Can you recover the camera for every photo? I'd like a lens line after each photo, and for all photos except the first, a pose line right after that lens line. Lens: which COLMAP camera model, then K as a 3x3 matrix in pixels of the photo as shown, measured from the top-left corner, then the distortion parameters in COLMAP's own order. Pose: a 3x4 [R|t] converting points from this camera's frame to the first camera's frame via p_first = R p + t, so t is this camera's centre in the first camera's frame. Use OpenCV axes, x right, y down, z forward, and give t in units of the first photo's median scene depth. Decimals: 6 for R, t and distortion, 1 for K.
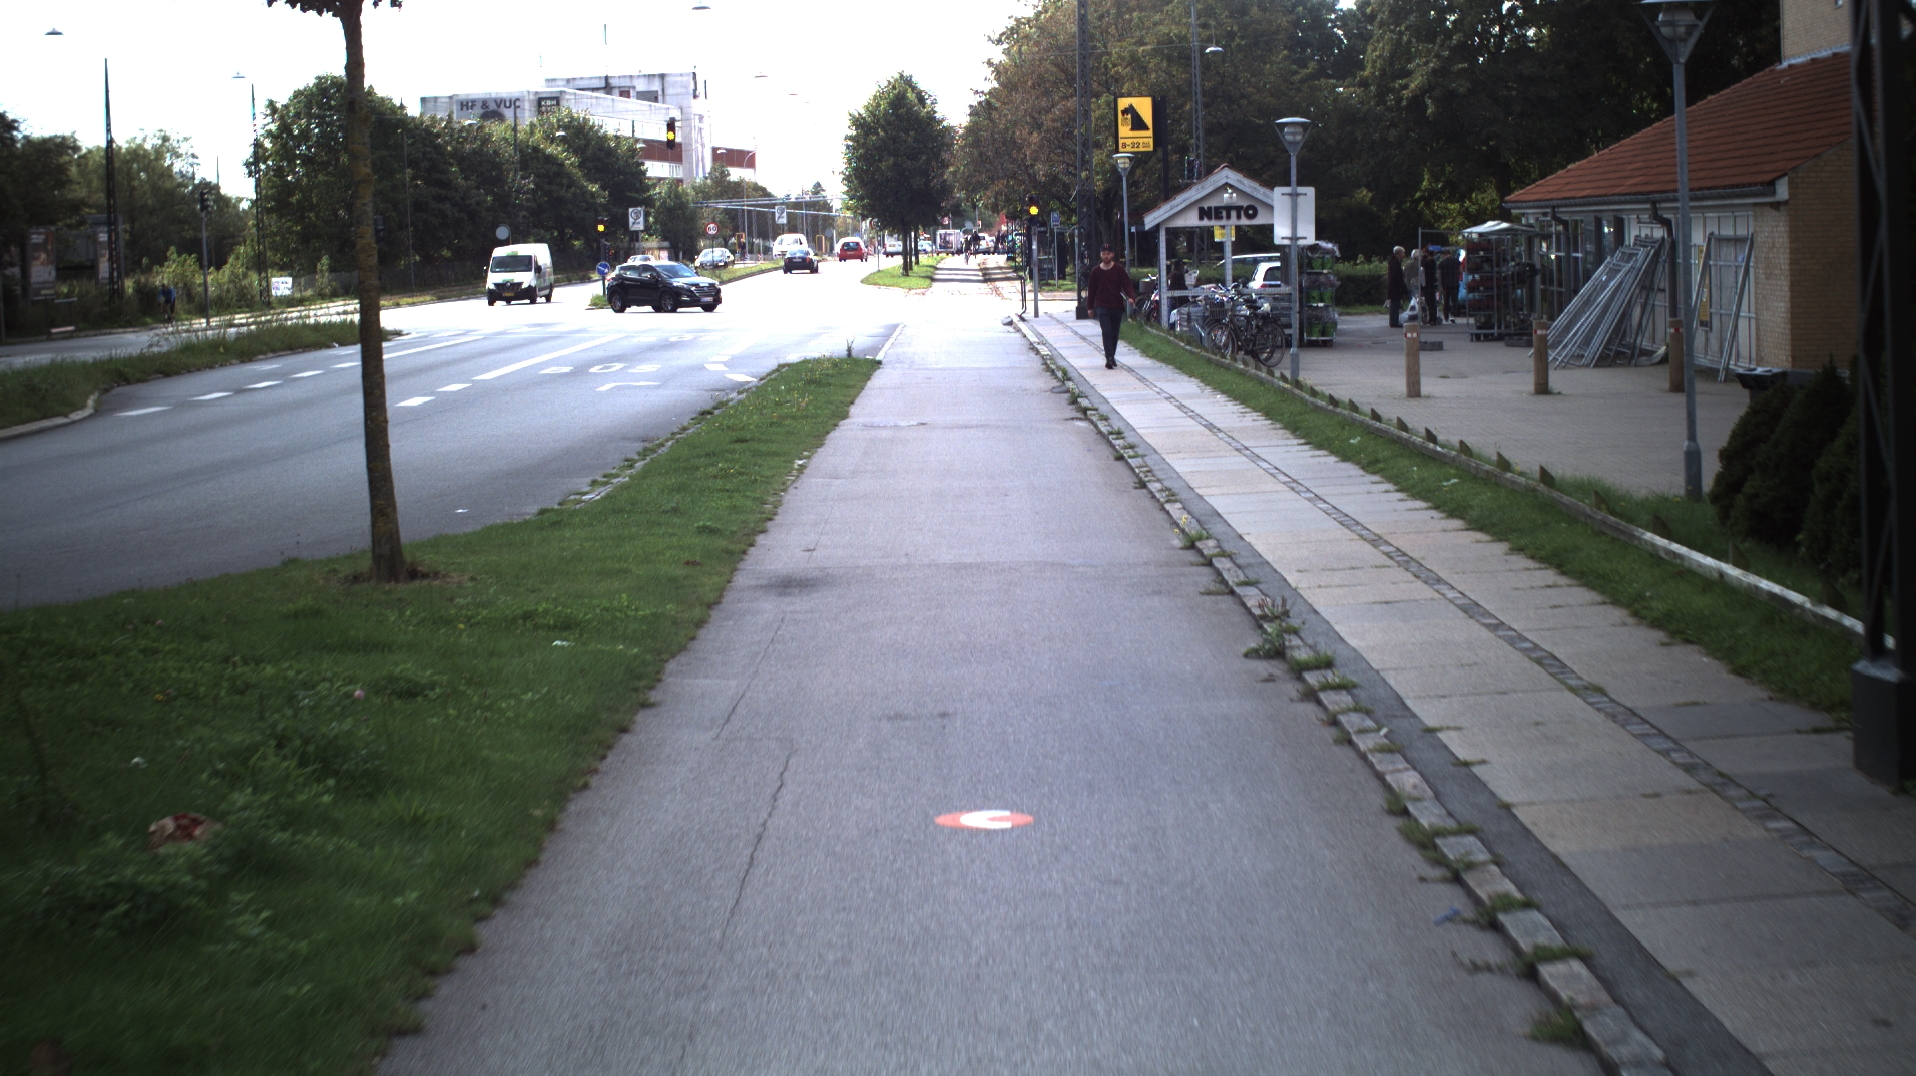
lens RADIAL K [[3474.5, 0, 958.0], [0, 3474.5, 538.0], [0, 0, 1]] dist [-0.273673, -0.023303]
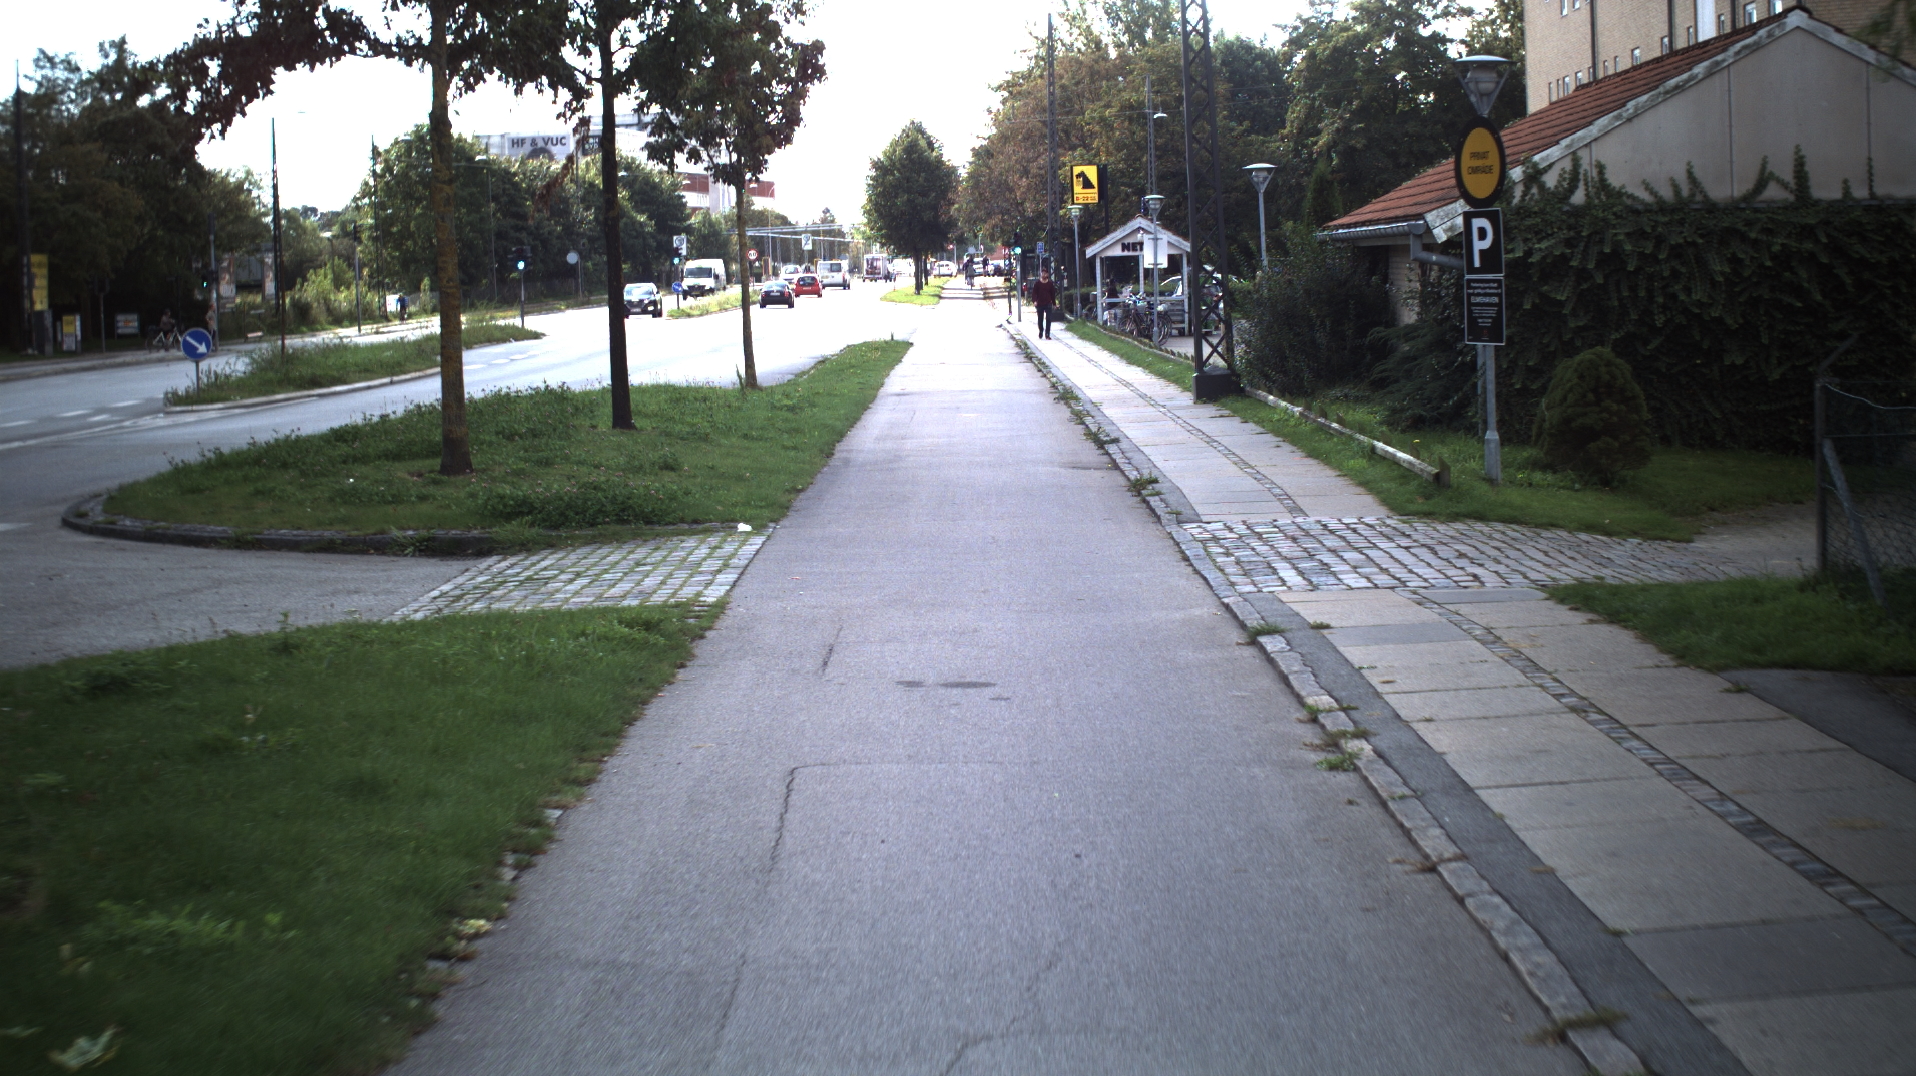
lens RADIAL K [[3474.5, 0, 958.0], [0, 3474.5, 538.0], [0, 0, 1]] dist [-0.273673, -0.023303]
pose [[0.999999, -0.000856, -0.001191, 0.000002], [0.000848, 0.999978, -0.006642, 0.021163], [0.001197, 0.006641, 0.999977, -0.251621]]
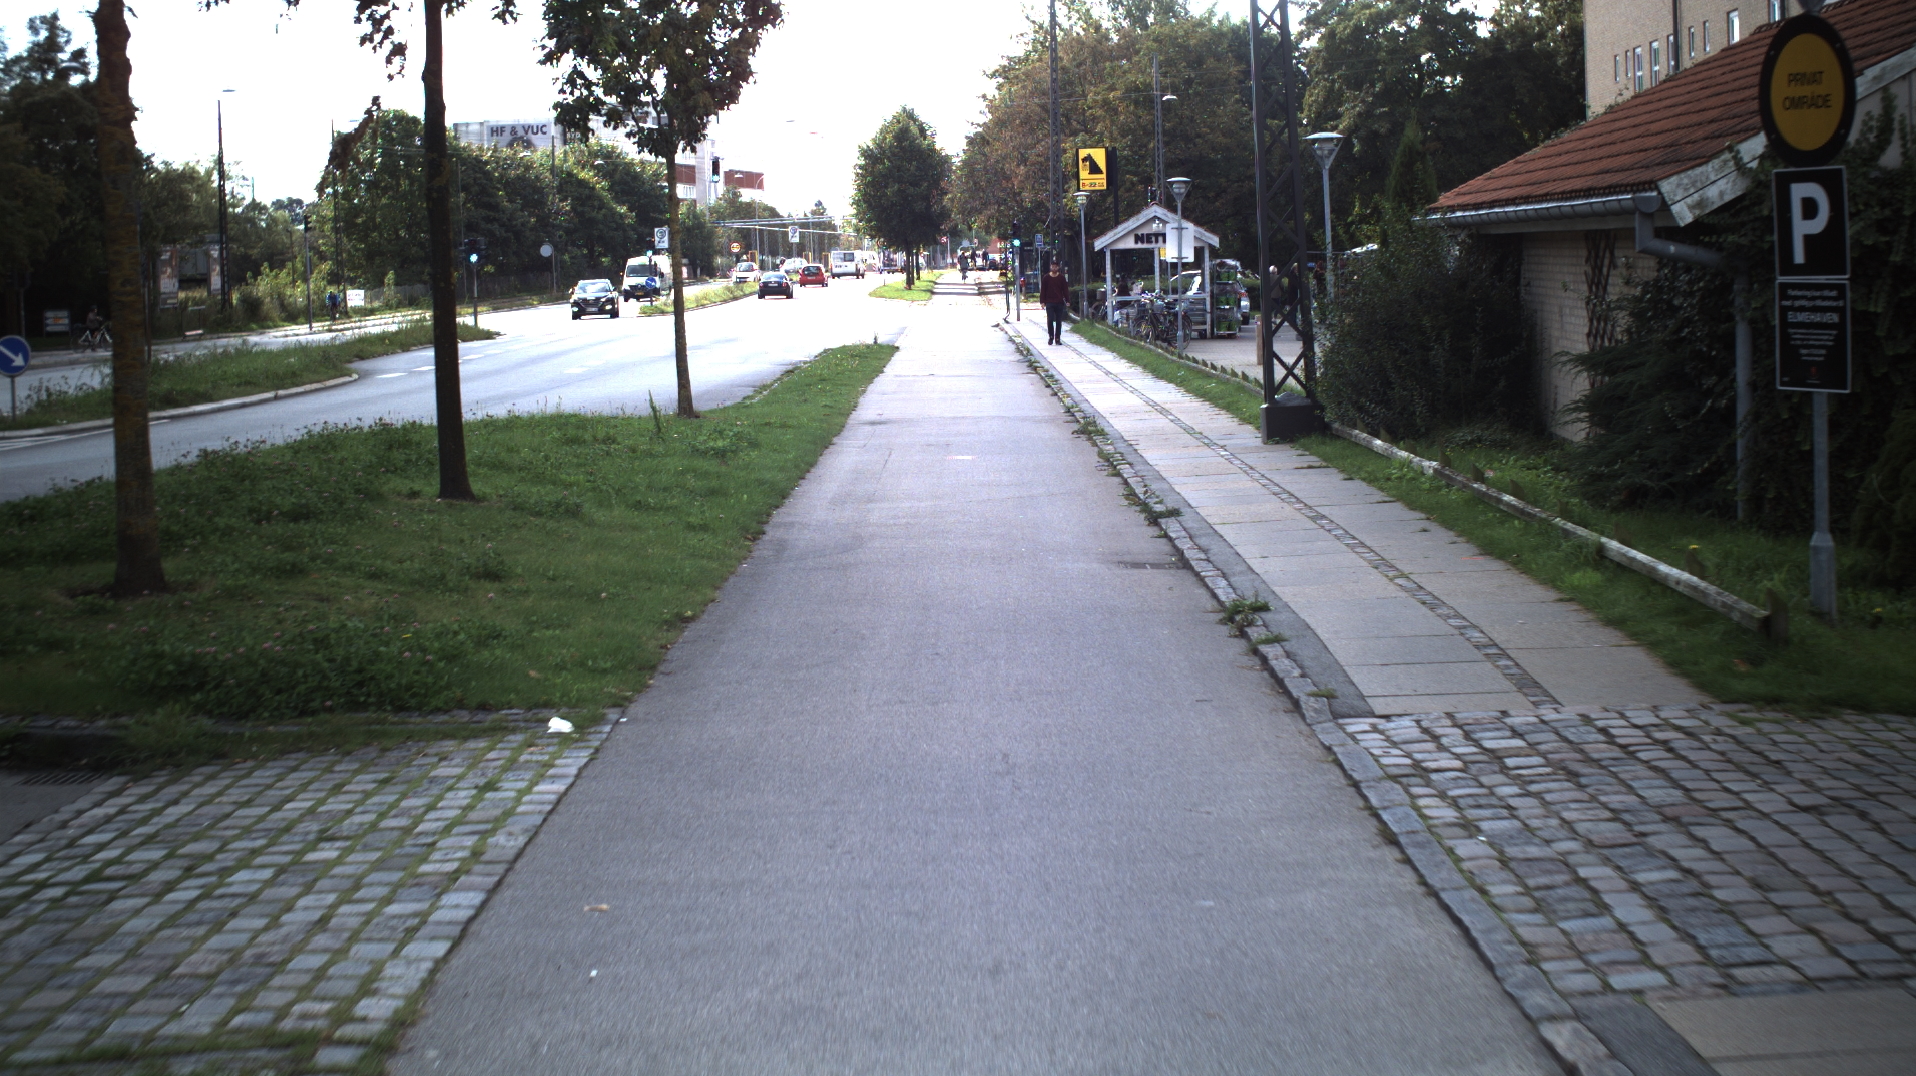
lens RADIAL K [[3474.5, 0, 958.0], [0, 3474.5, 538.0], [0, 0, 1]] dist [-0.273673, -0.023303]
pose [[1.000000, 0.000604, 0.000671, 0.000204], [-0.000601, 0.999988, -0.004862, 0.014084], [-0.000674, 0.004862, 0.999988, -0.167870]]
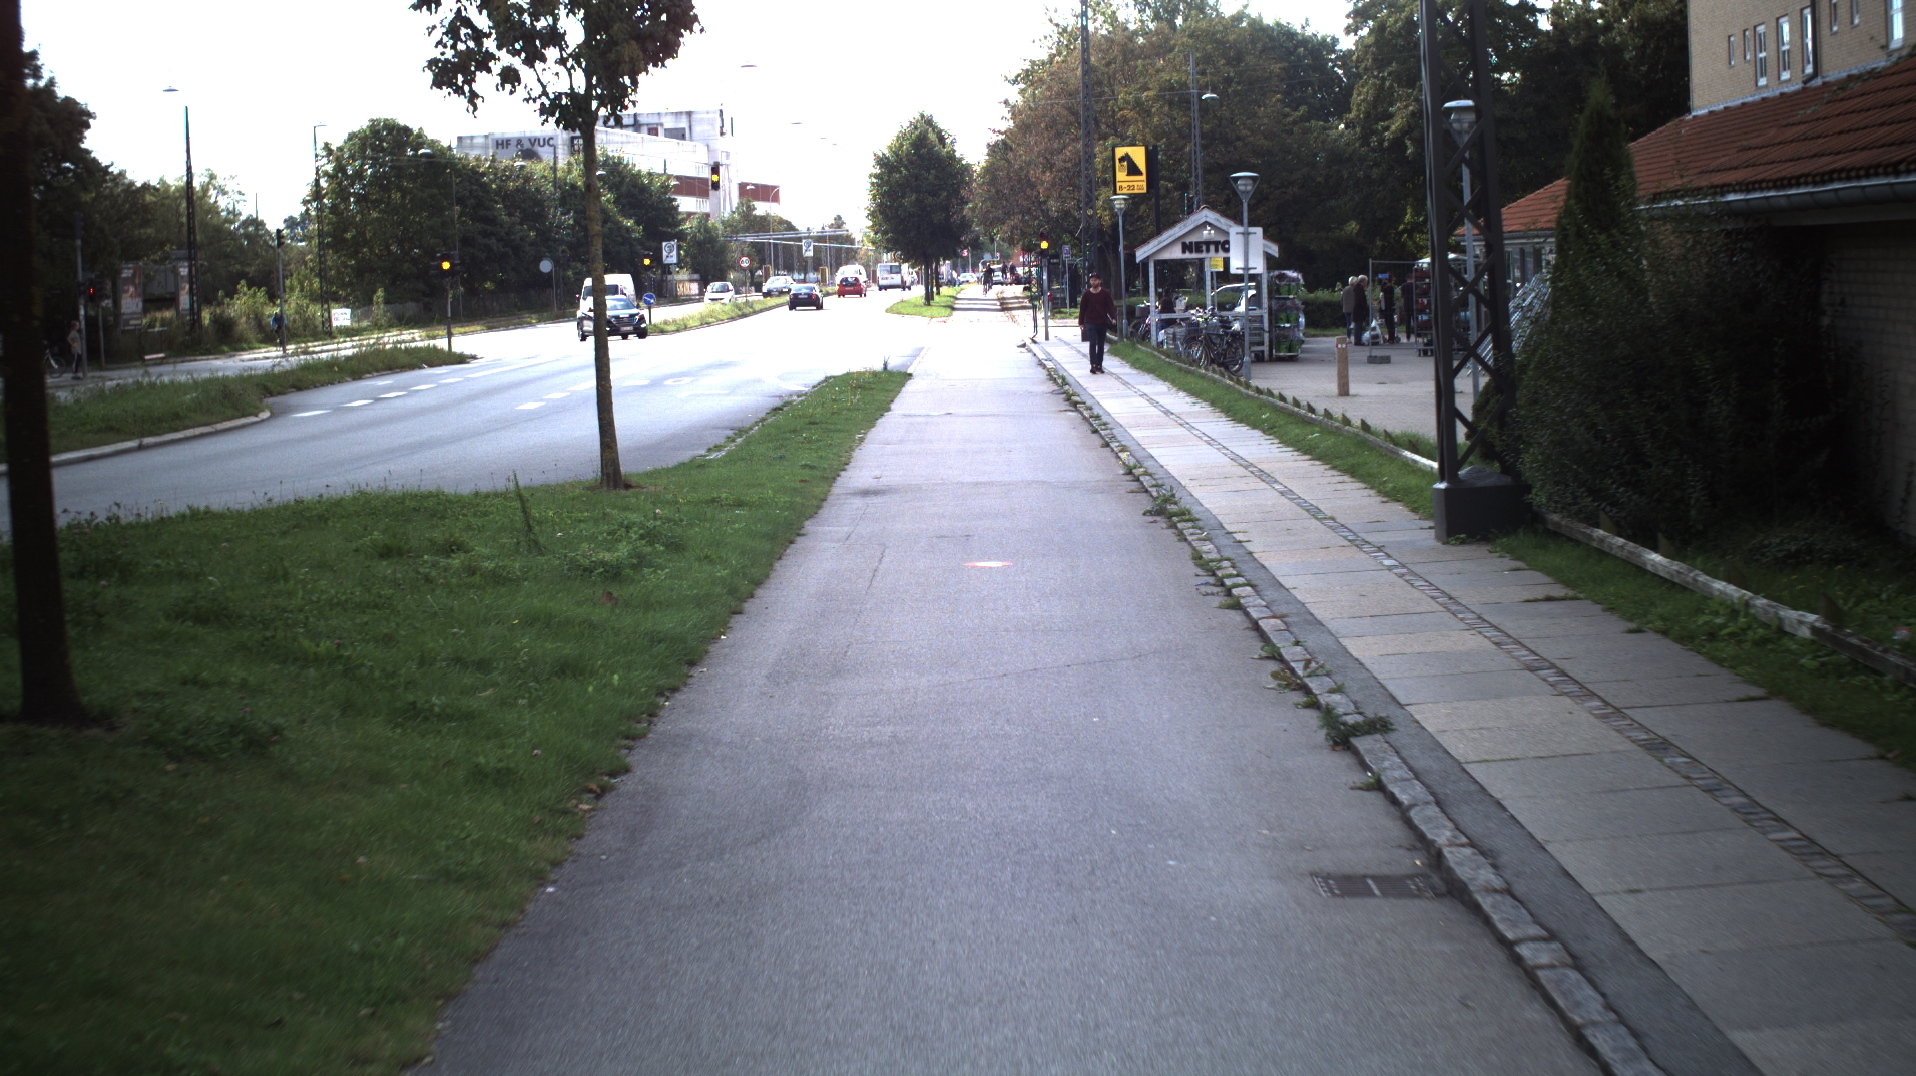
lens RADIAL K [[3474.5, 0, 958.0], [0, 3474.5, 538.0], [0, 0, 1]] dist [-0.273673, -0.023303]
pose [[0.999974, -0.004307, -0.005863, 0.000164], [0.004254, 0.999950, -0.009047, 0.007202], [0.005901, 0.009022, 0.999942, -0.083951]]
